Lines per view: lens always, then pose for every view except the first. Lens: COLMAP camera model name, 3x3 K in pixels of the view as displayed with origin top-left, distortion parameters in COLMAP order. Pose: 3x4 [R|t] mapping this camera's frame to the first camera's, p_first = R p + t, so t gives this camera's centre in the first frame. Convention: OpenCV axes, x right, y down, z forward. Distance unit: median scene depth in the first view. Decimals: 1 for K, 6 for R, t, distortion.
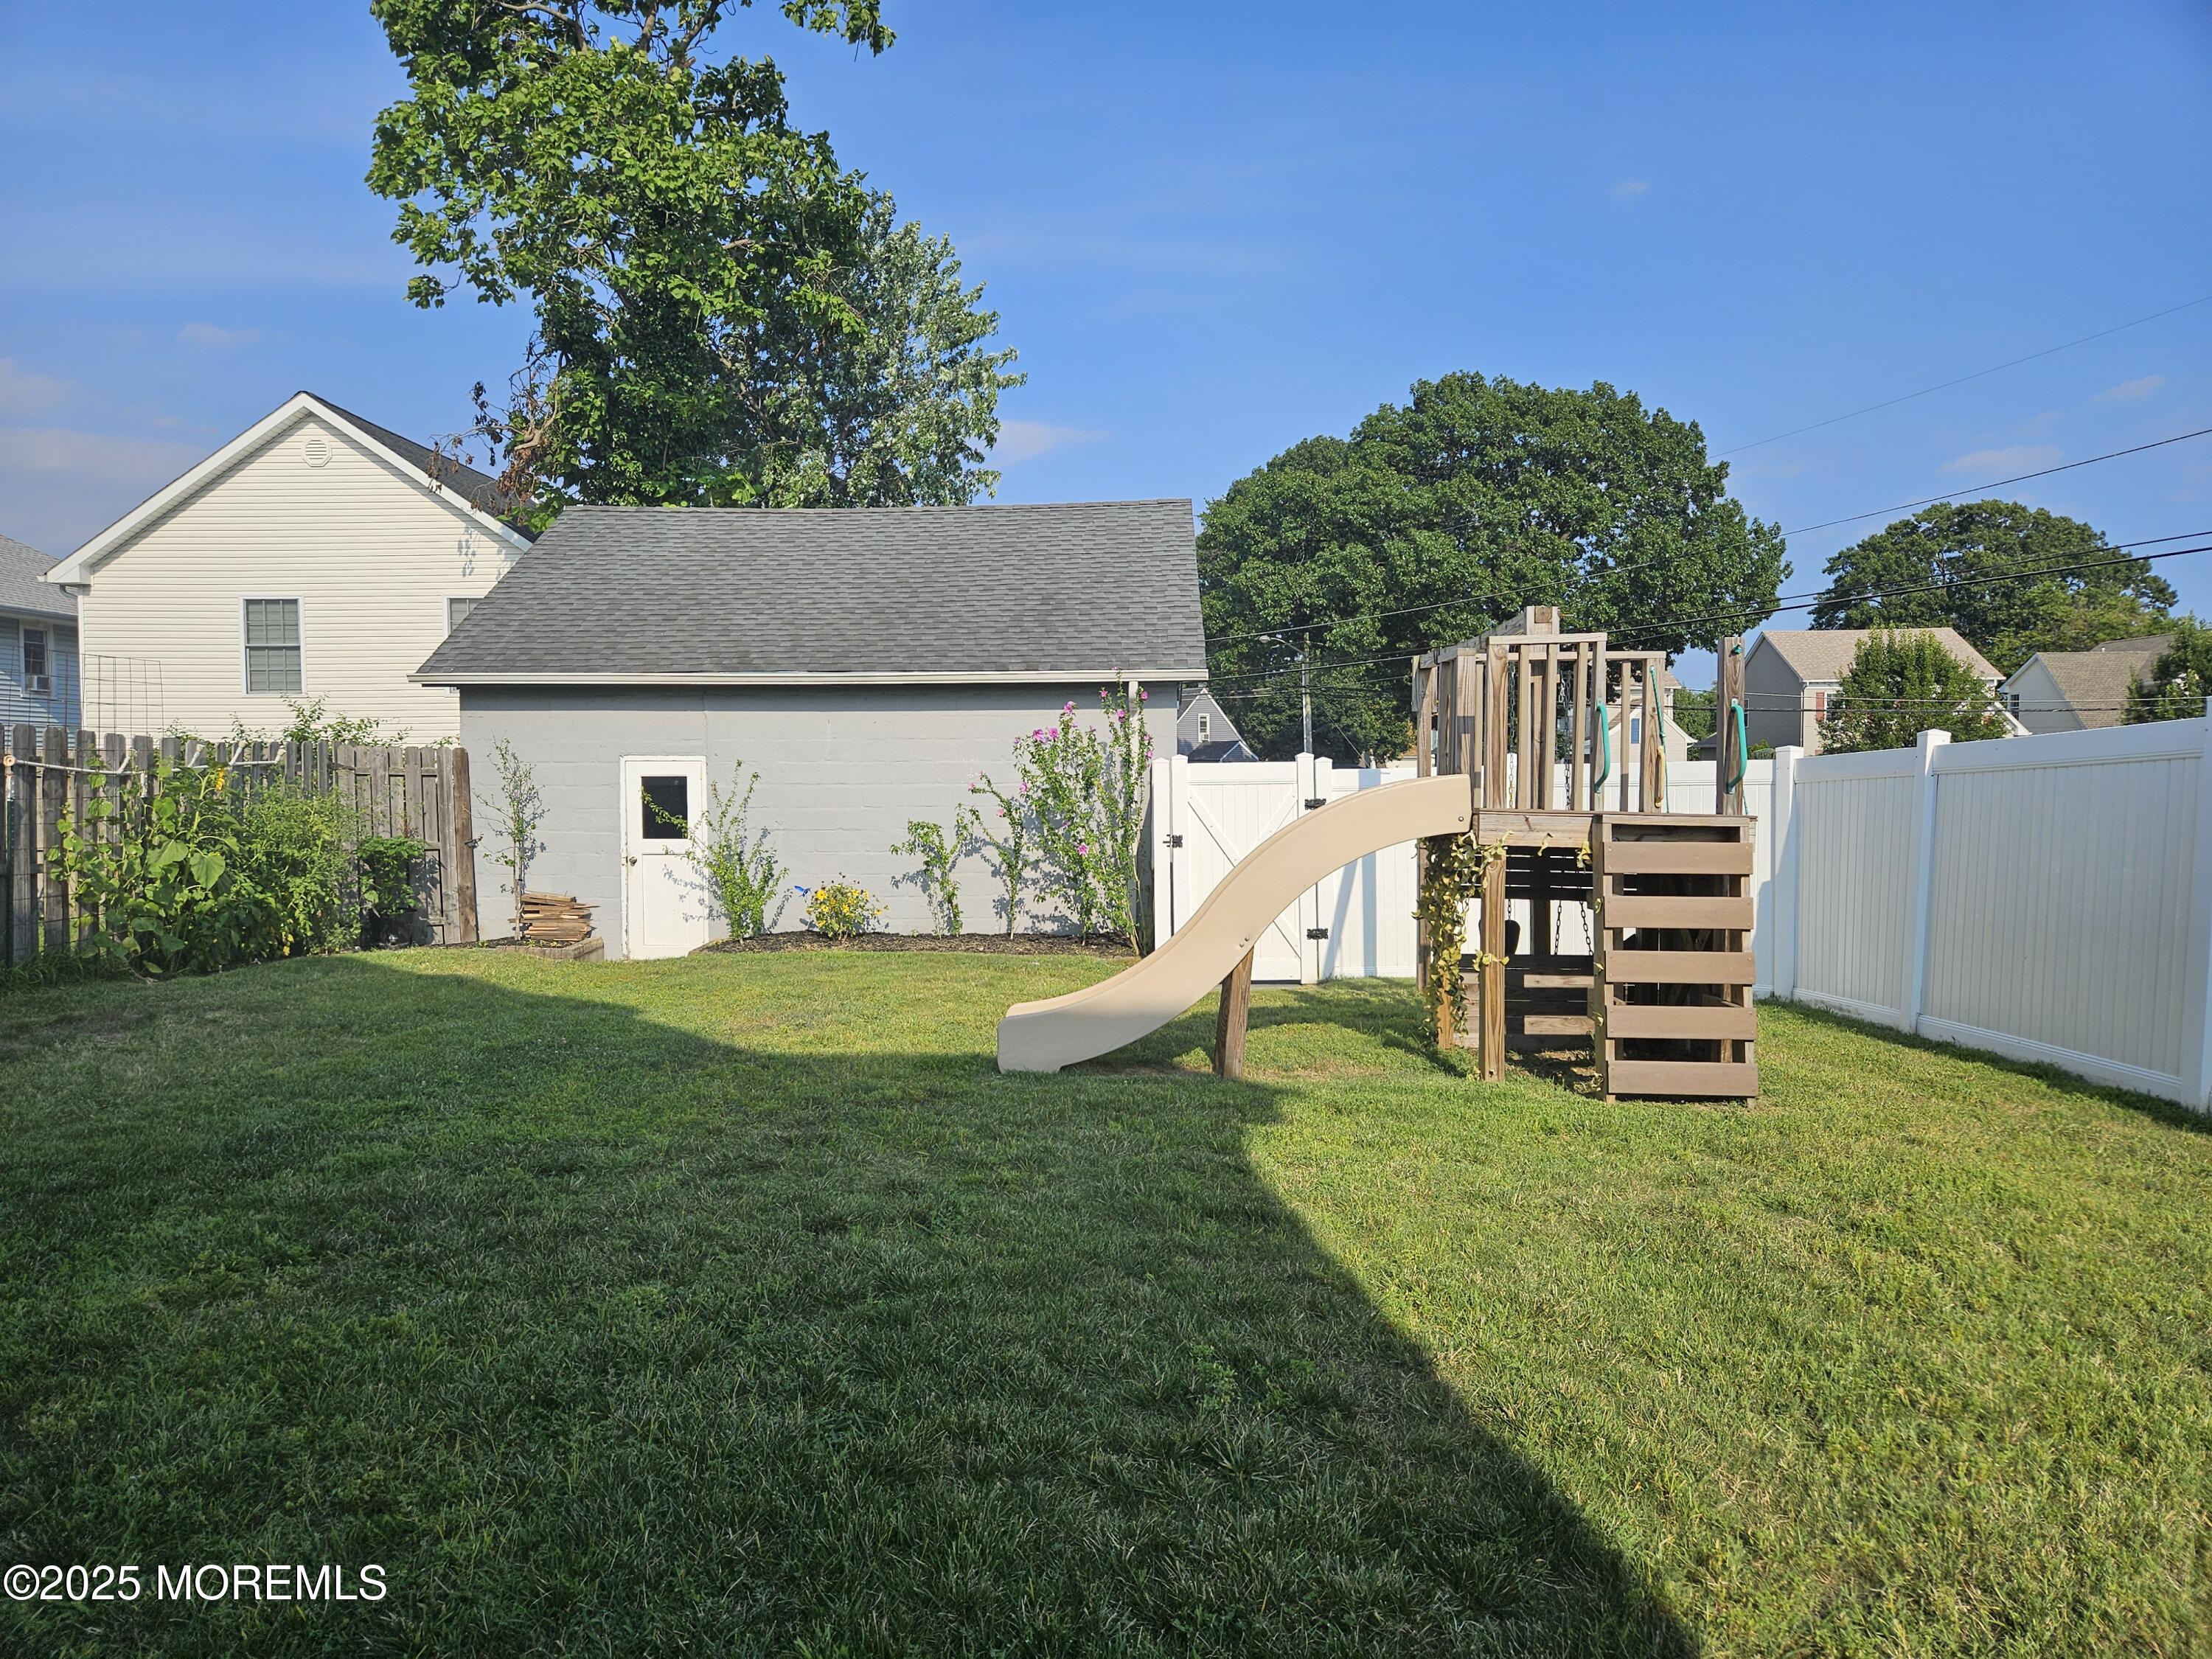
lens RADIAL K [[1481.7, 0, 1107.5], [0, 1481.7, 832.2], [0, 0, 1]] dist [0.071155, -0.064251]
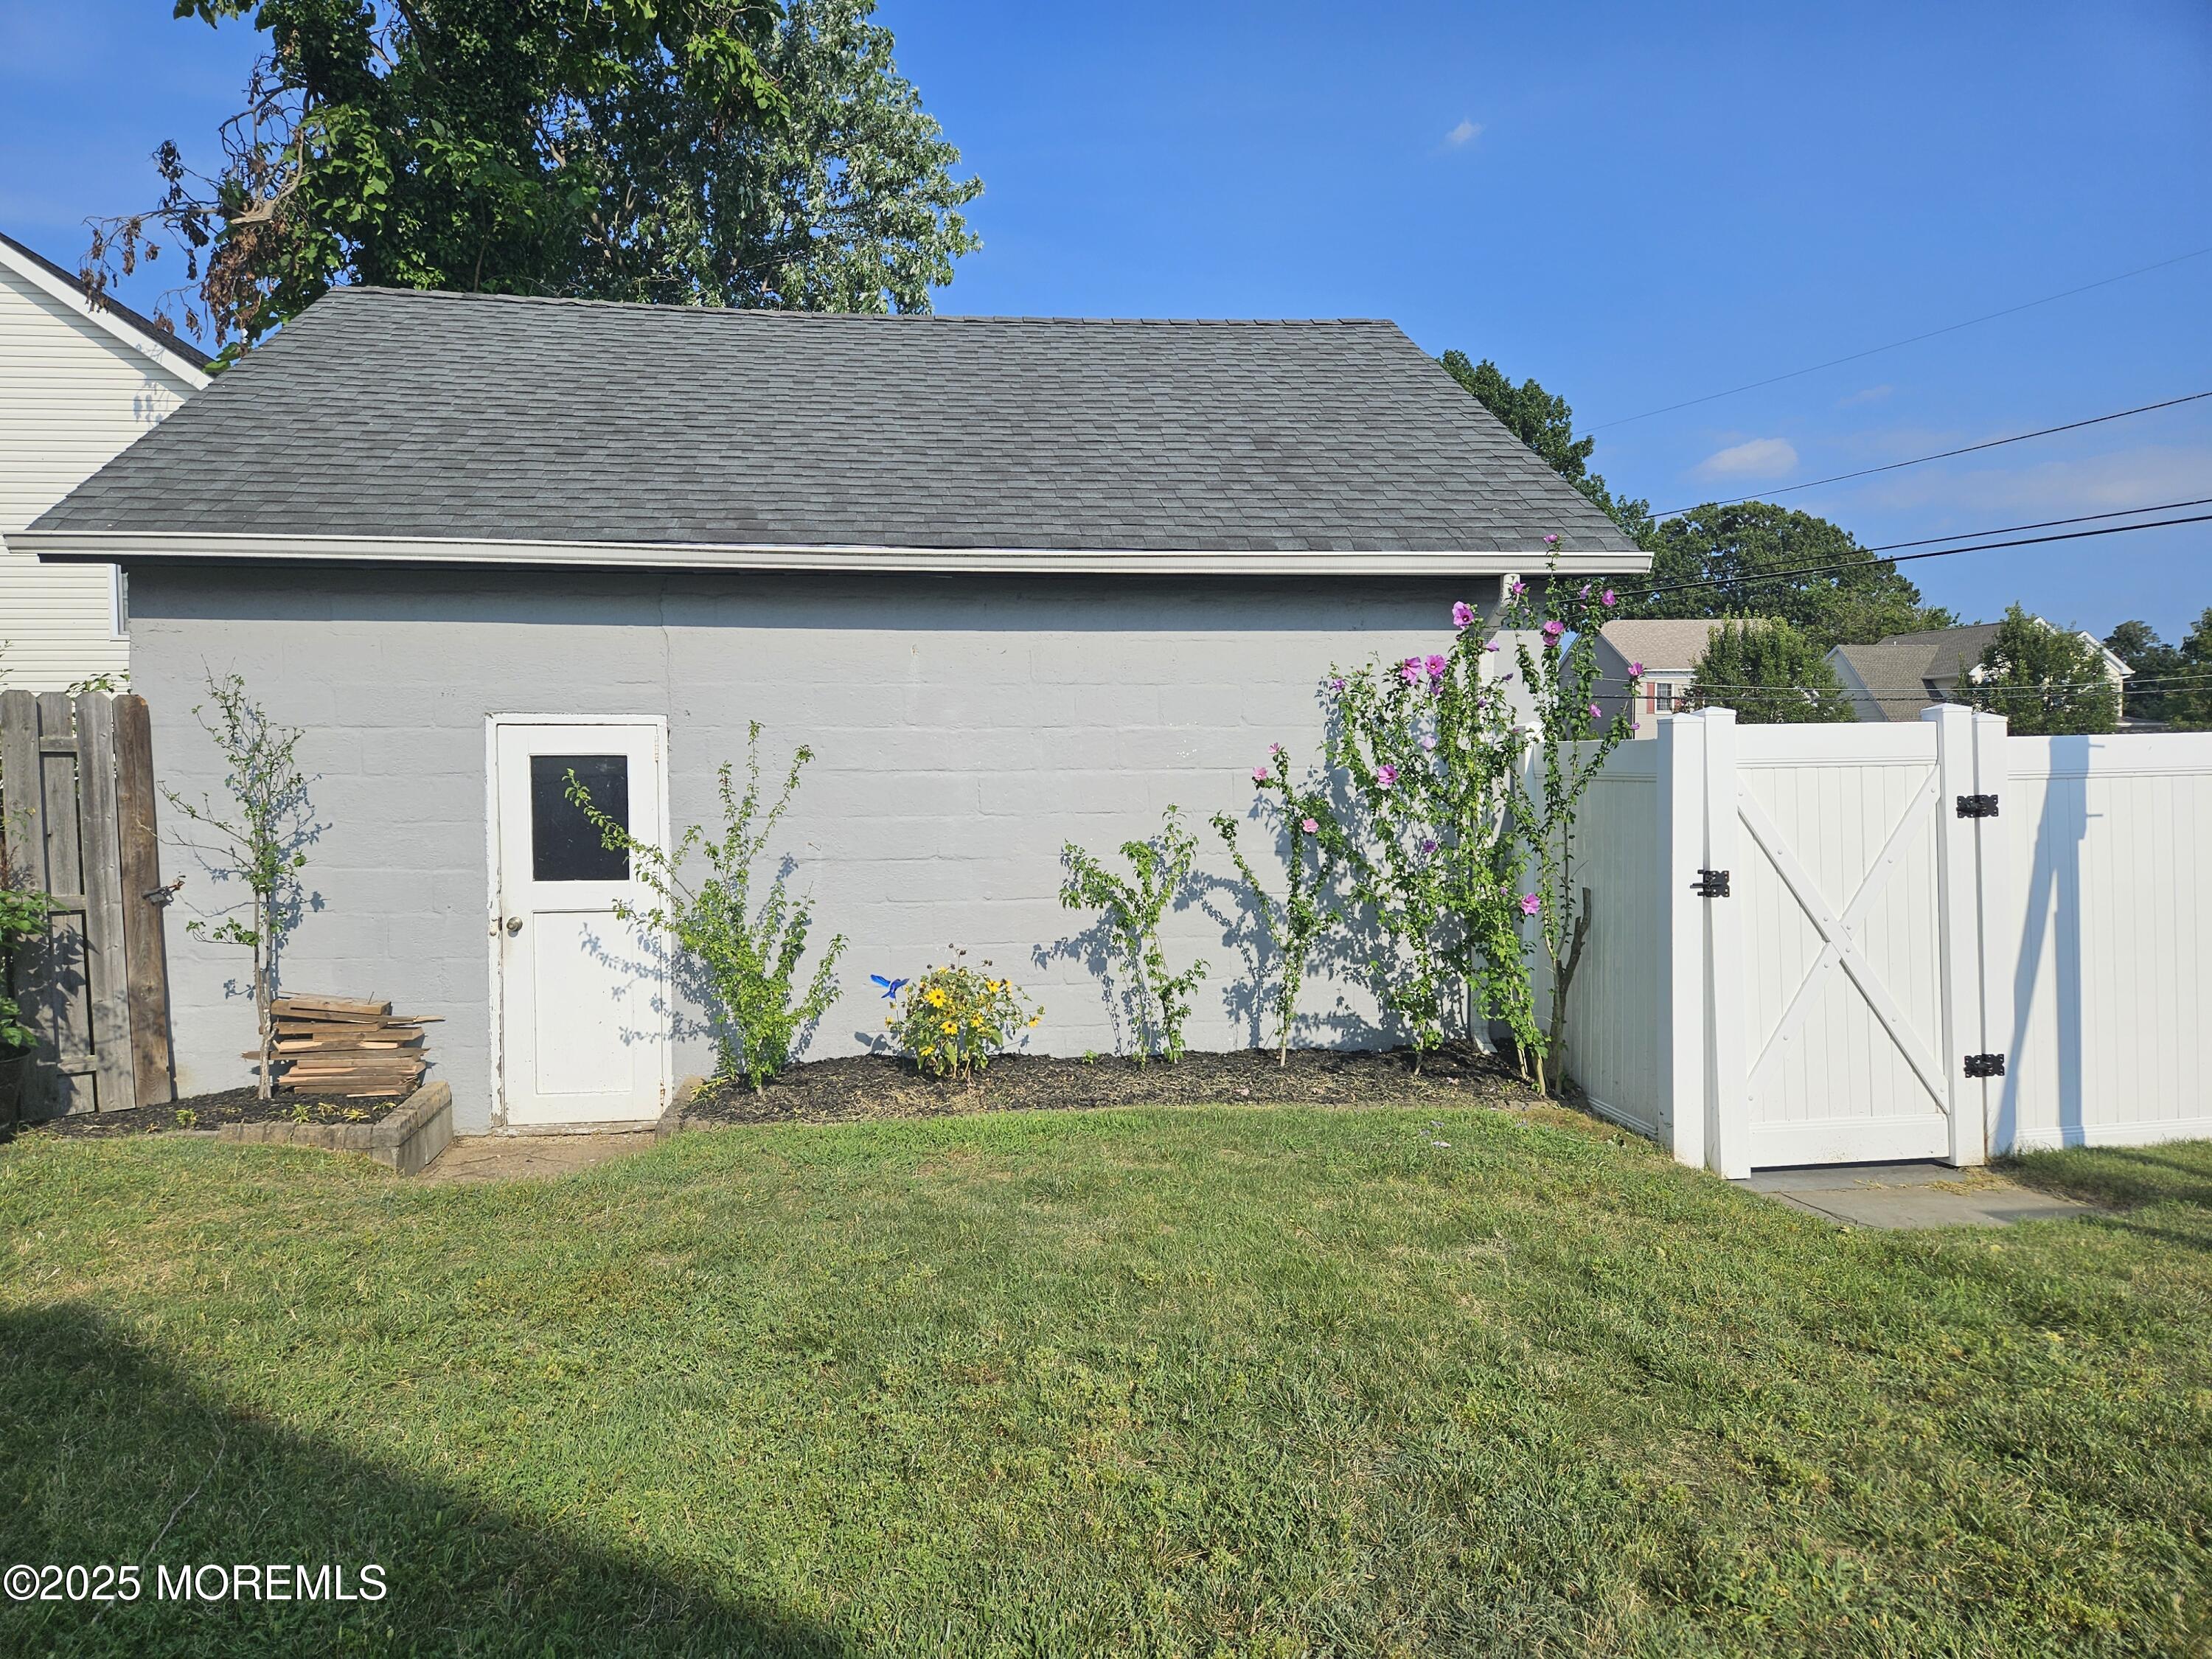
lens RADIAL K [[1481.7, 0, 1102.2], [0, 1481.7, 827.8], [0, 0, 1]] dist [0.071155, -0.064251]
pose [[0.987813, -0.007911, 0.155446, -0.202633], [0.007612, 0.999968, 0.002516, -0.013313], [-0.155461, -0.001302, 0.987841, 0.479912]]
